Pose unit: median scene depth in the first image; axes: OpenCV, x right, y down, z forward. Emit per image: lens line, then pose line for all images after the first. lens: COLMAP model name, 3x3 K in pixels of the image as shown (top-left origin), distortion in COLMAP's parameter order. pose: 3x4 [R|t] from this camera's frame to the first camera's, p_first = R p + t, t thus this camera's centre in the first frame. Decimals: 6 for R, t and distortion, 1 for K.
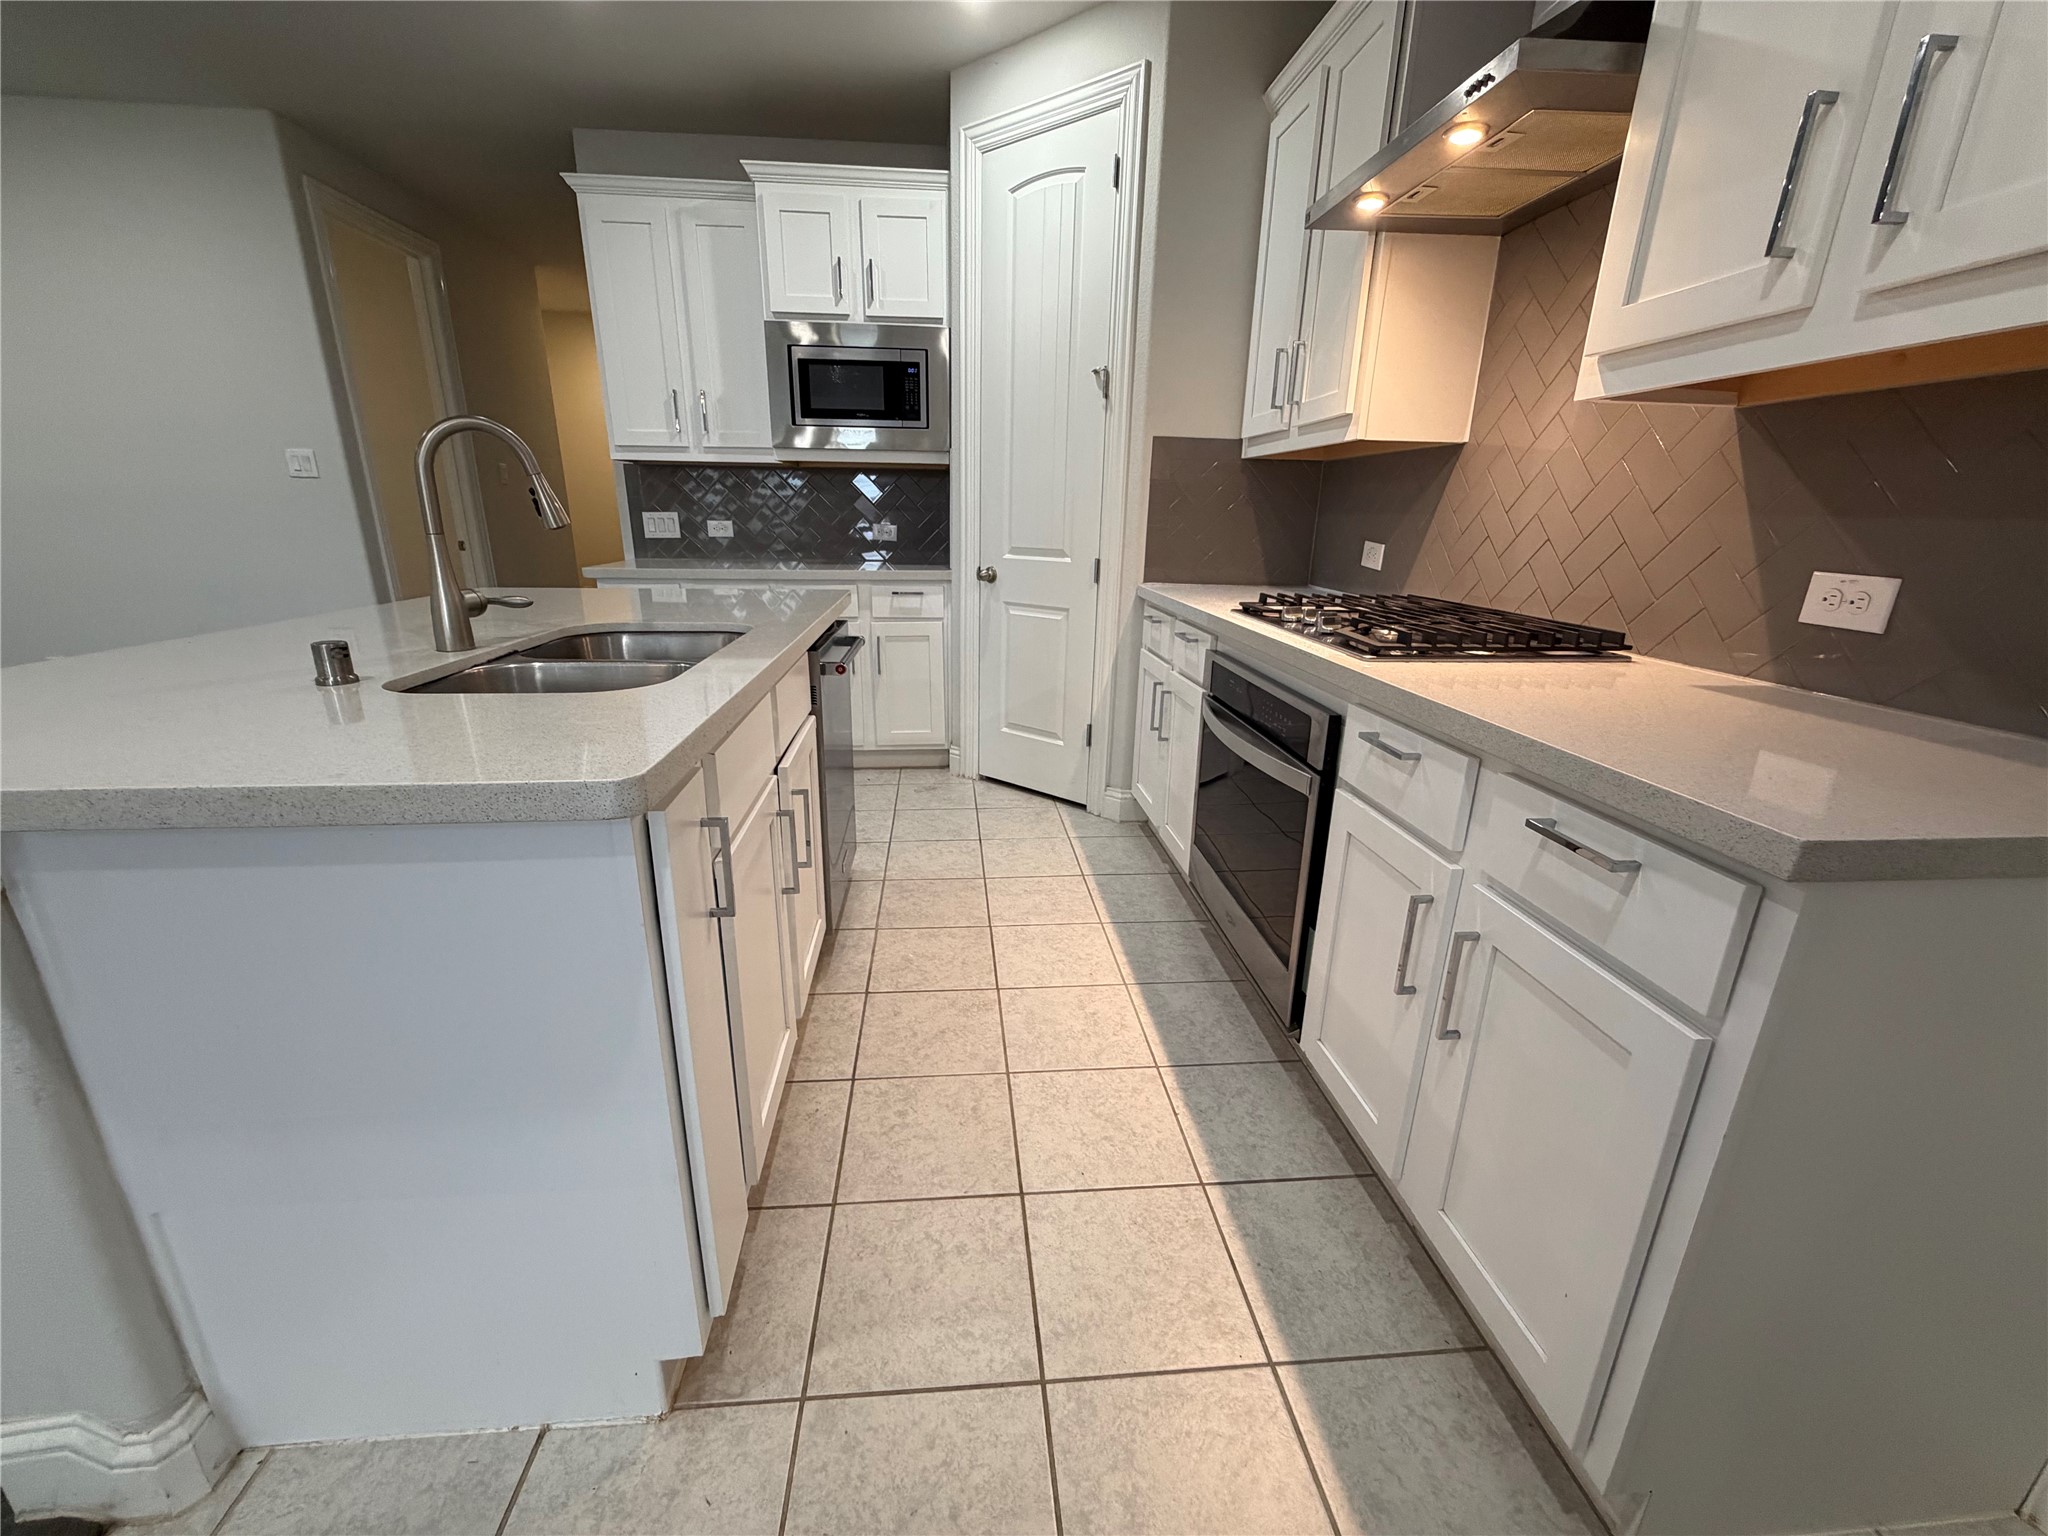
lens RADIAL K [[817.9, 0, 1015.7], [0, 817.9, 768.2], [0, 0, 1]] dist [-0.000716, -0.000002]
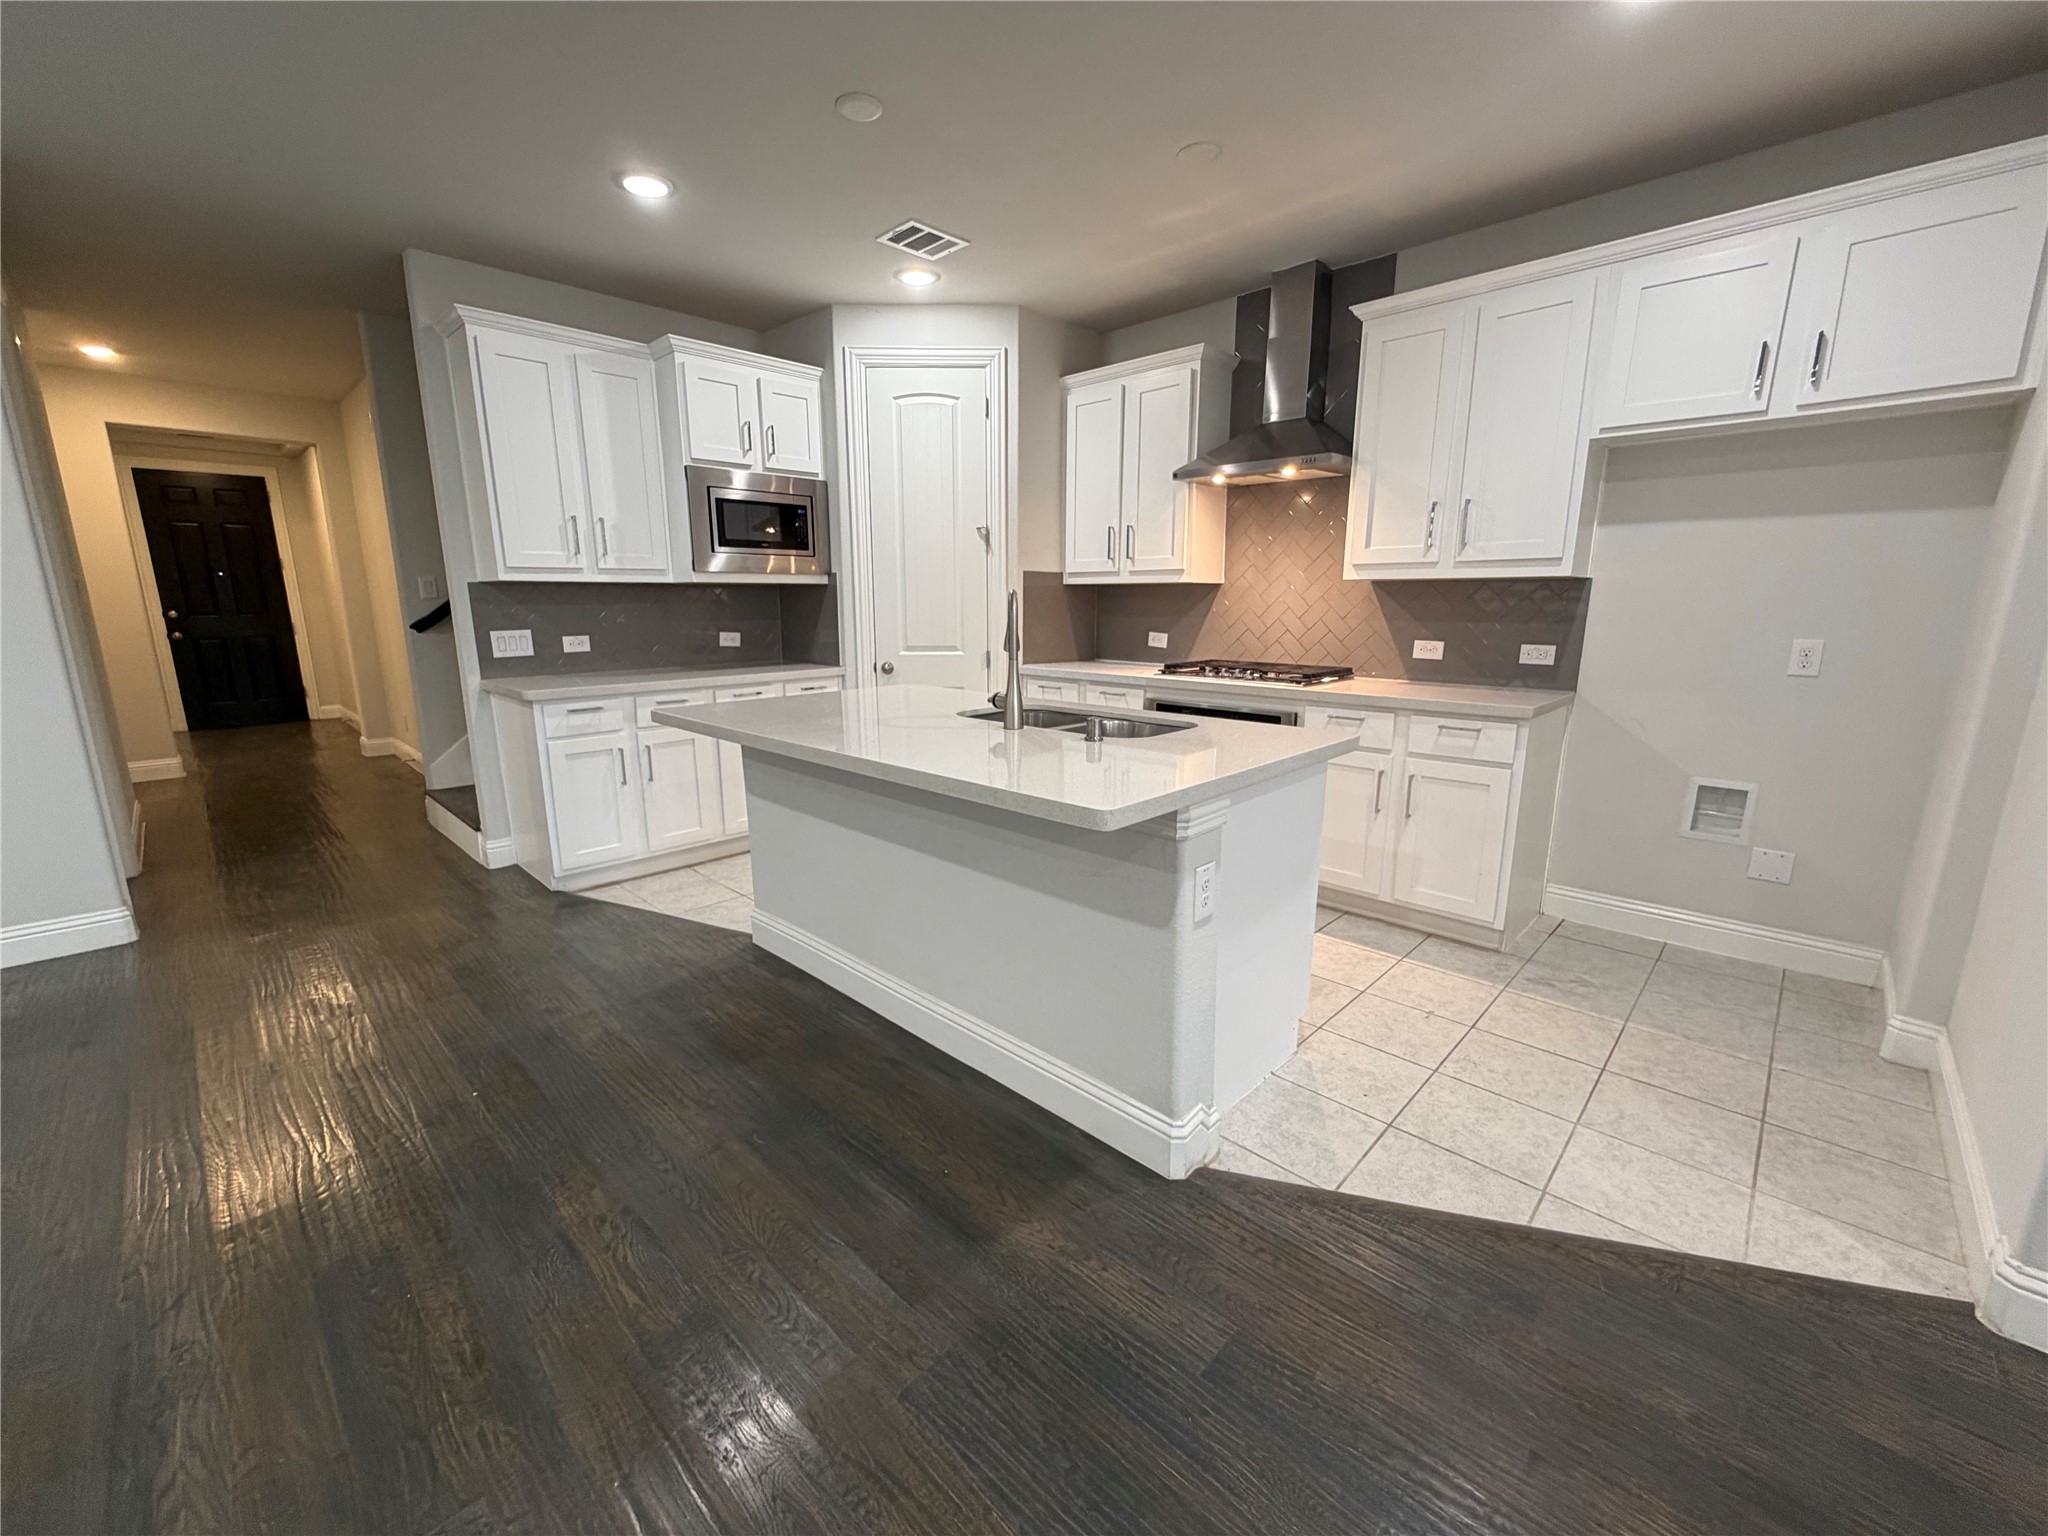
lens RADIAL K [[817.9, 0, 1015.5], [0, 817.9, 770.2], [0, 0, 1]] dist [-0.000716, -0.000002]
pose [[0.757448, -0.149935, 0.635446, -0.749286], [0.208108, 0.977953, -0.017313, -0.014717], [-0.618841, 0.145355, 0.771951, -0.103440]]
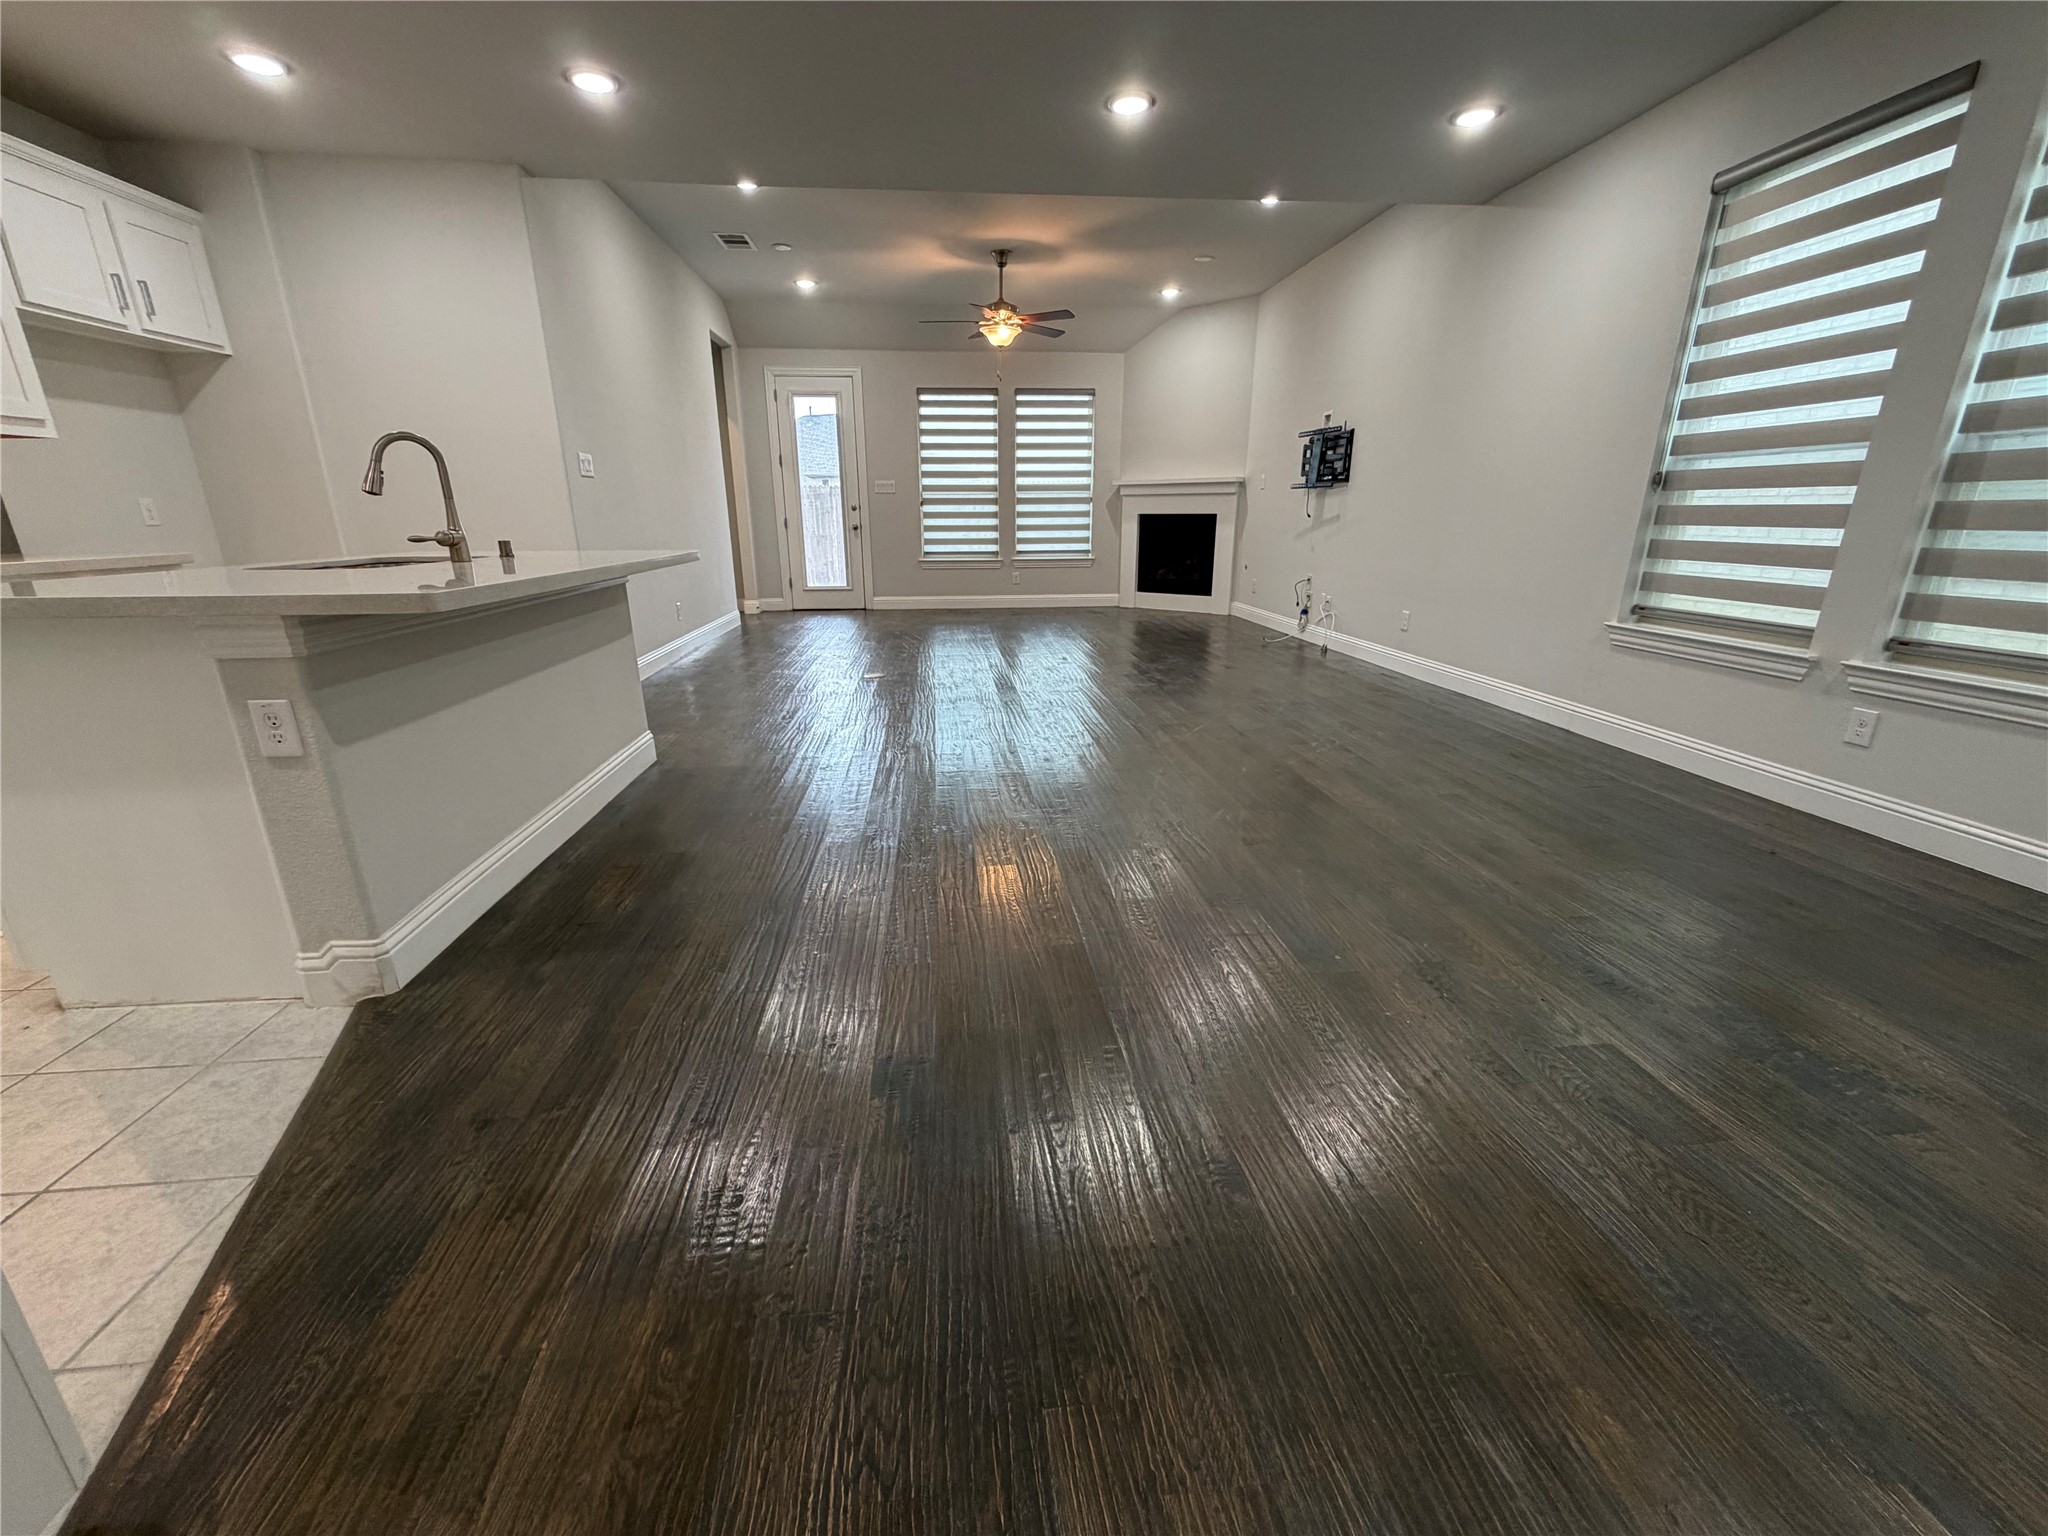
lens RADIAL K [[817.9, 0, 1010.6], [0, 817.9, 775.2], [0, 0, 1]] dist [-0.000716, -0.000002]
pose [[-0.999870, -0.014196, -0.007694, -0.837333], [-0.016035, 0.817134, 0.576225, -0.366035], [-0.001893, 0.576273, -0.817255, 1.215632]]
